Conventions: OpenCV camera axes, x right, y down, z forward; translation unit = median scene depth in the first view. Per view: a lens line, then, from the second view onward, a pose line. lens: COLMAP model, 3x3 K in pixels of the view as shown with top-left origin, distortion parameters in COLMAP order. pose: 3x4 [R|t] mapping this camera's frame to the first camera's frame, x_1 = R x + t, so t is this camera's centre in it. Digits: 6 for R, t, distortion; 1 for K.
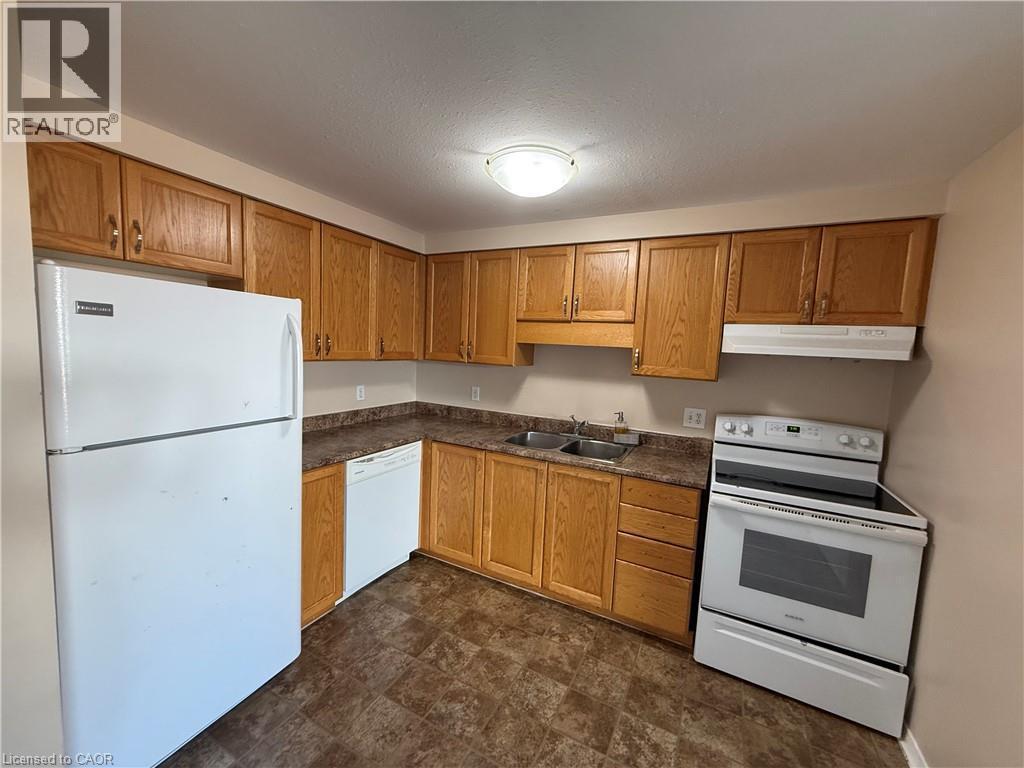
lens RADIAL K [[409.9, 0, 512.0], [0, 409.9, 384.0], [0, 0, 1]] dist [-0.001556, -0.000028]
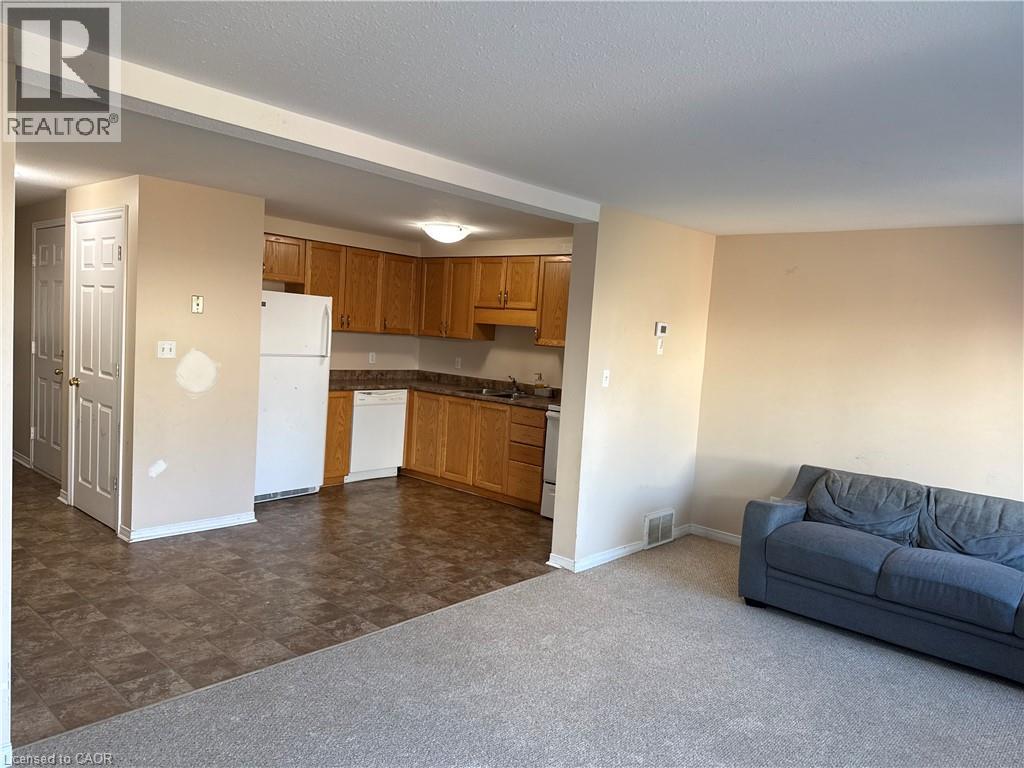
lens RADIAL K [[729.7, 0, 512.0], [0, 729.7, 384.0], [0, 0, 1]] dist [0.181355, -0.203832]
pose [[0.968418, 0.035051, -0.246858, 0.815761], [-0.042630, 0.998767, -0.025422, 0.178125], [0.245663, 0.035143, 0.968718, -1.488423]]
